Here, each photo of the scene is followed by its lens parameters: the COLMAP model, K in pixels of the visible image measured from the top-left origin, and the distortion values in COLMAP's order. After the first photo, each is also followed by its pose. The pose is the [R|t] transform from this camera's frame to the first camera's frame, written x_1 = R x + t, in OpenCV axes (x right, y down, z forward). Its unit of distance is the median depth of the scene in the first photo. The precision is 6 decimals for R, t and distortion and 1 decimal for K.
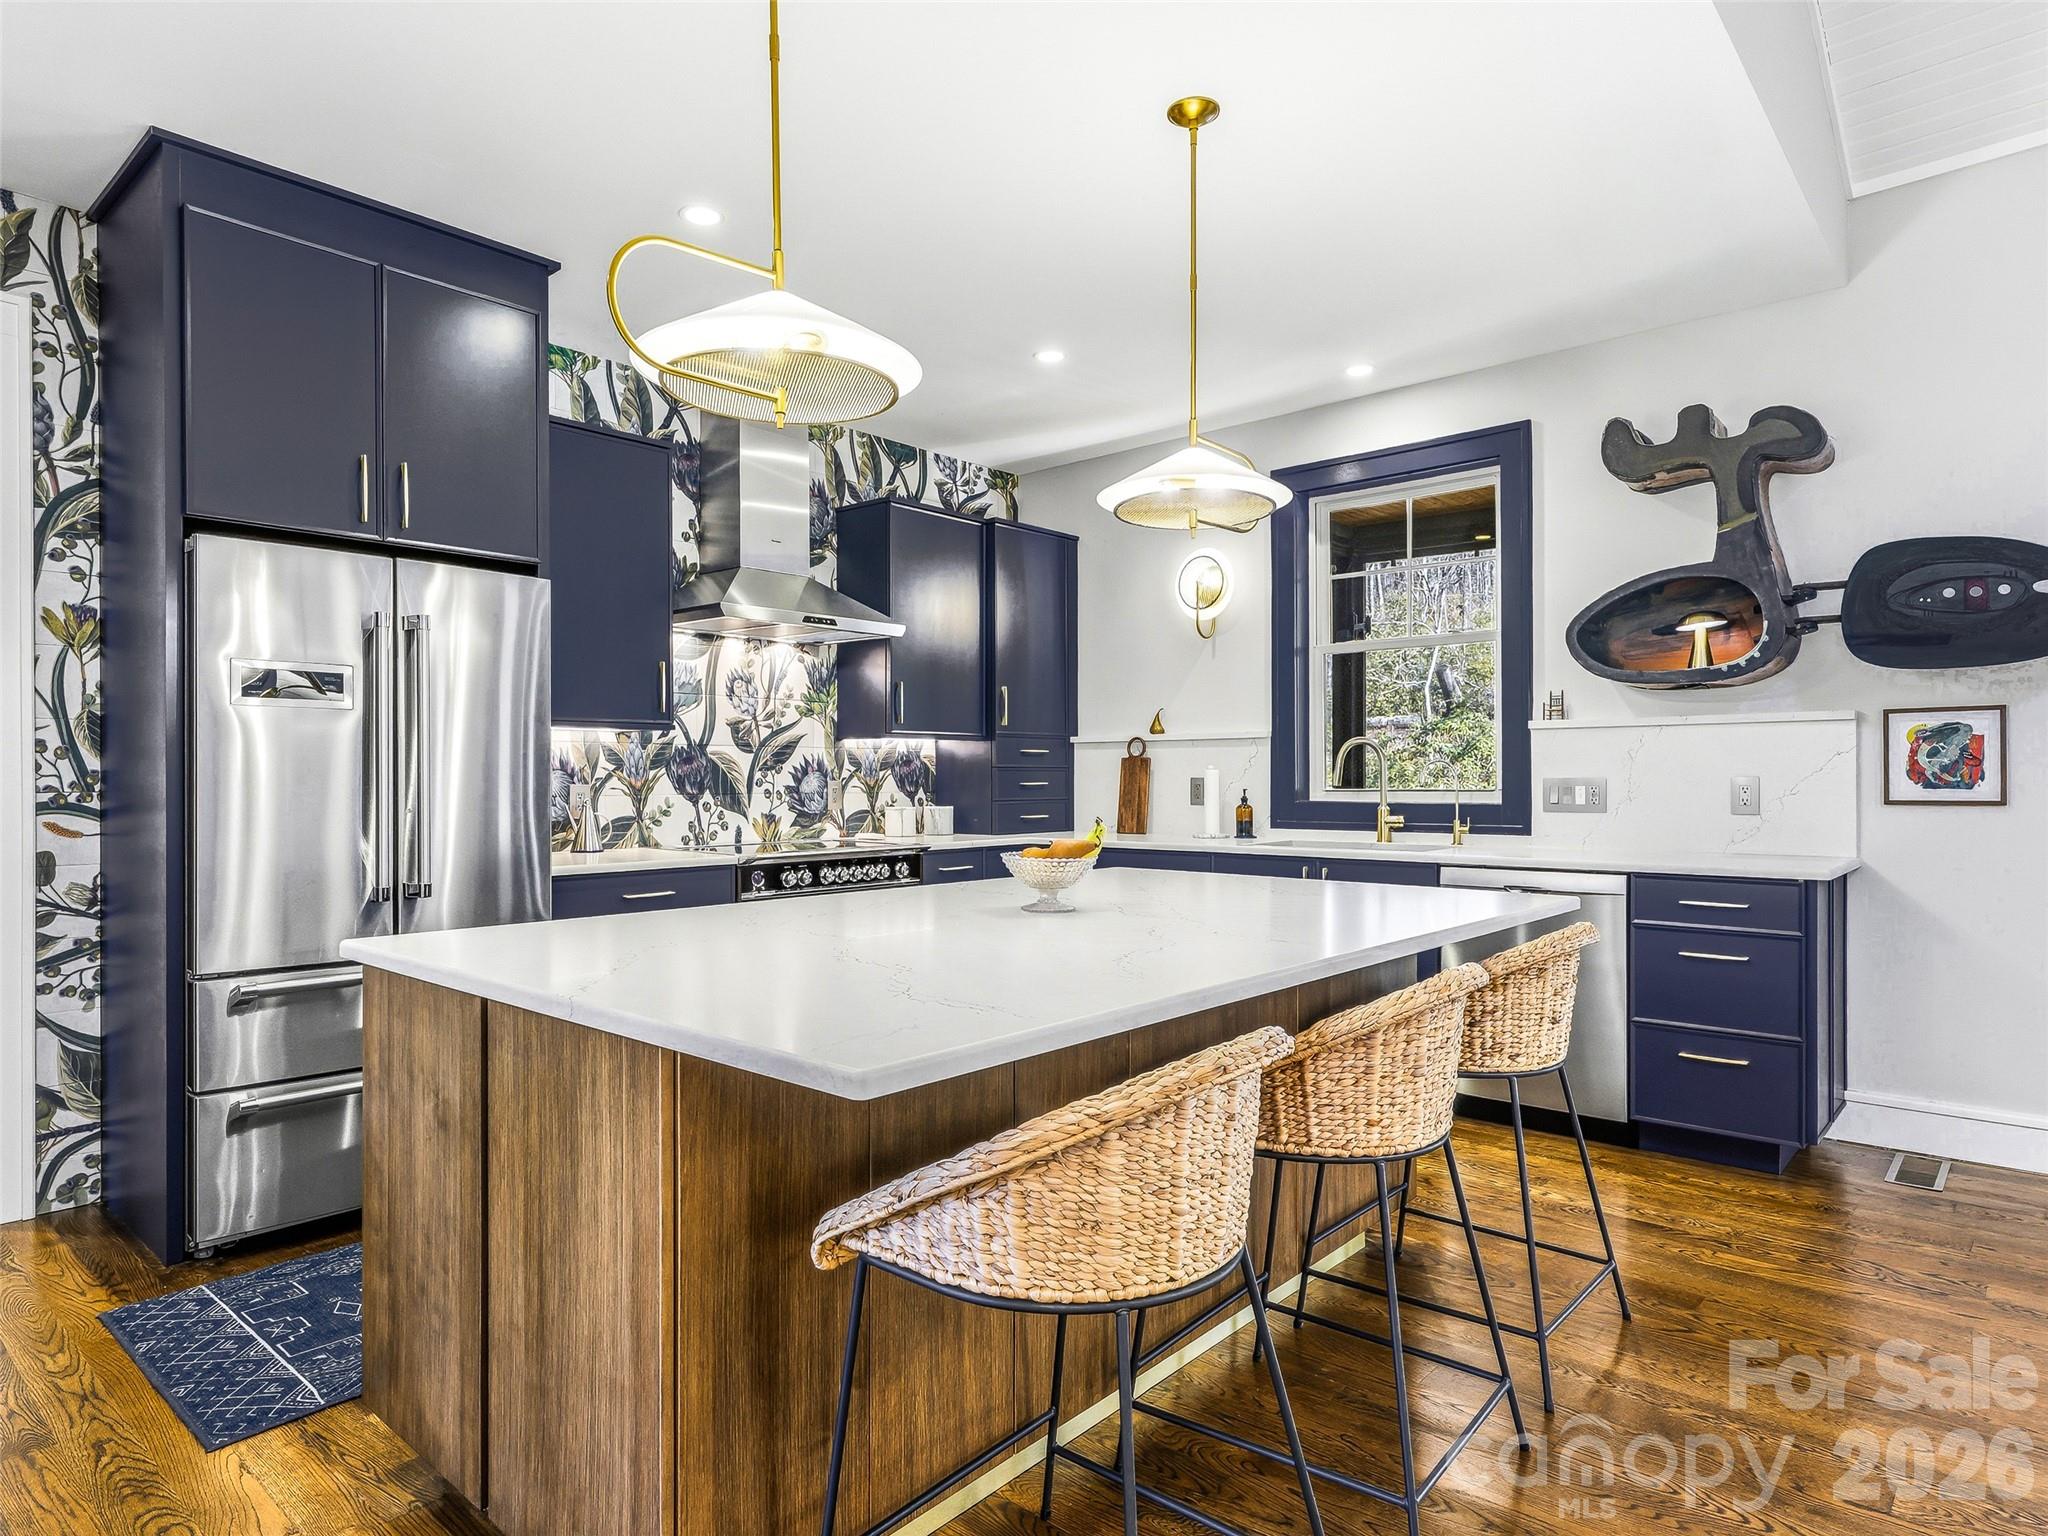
lens RADIAL K [[1185.6, 0, 1084.4], [0, 1185.6, 779.0], [0, 0, 1]] dist [-0.006438, -0.004548]
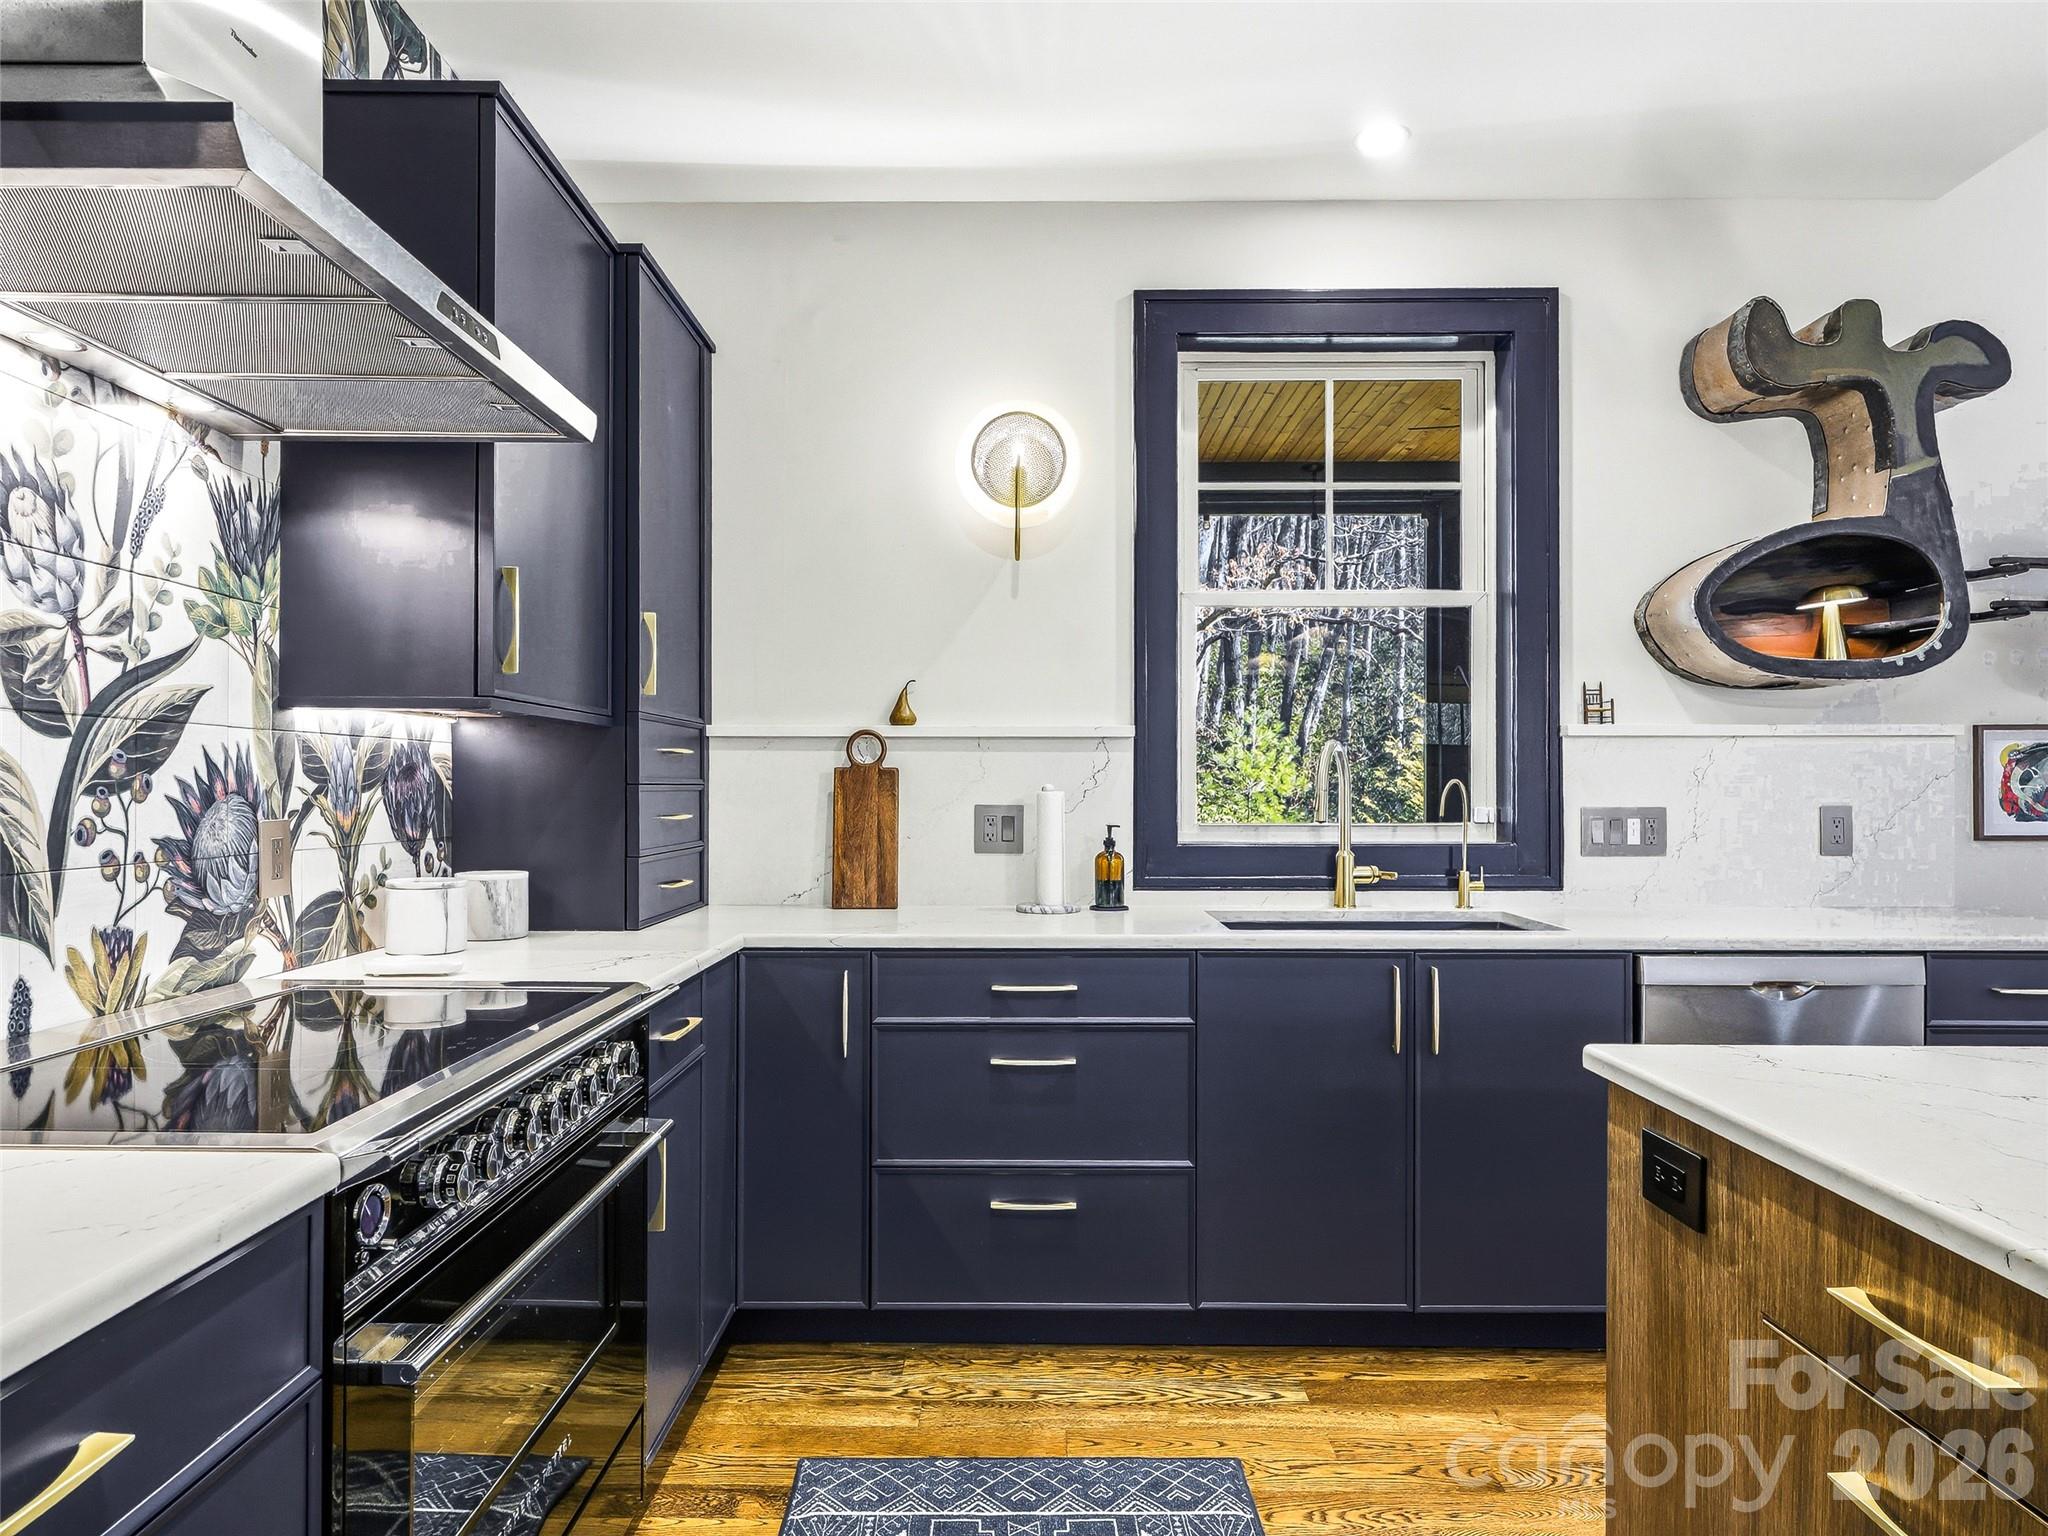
lens RADIAL K [[1216.7, 0, 1028.6], [0, 1216.7, 786.1], [0, 0, 1]] dist [0.009056, 0.000643]
pose [[0.771148, 0.004805, 0.636638, -0.313478], [-0.003192, 0.999988, -0.003681, -0.009394], [-0.636648, 0.000806, 0.771154, 0.646943]]
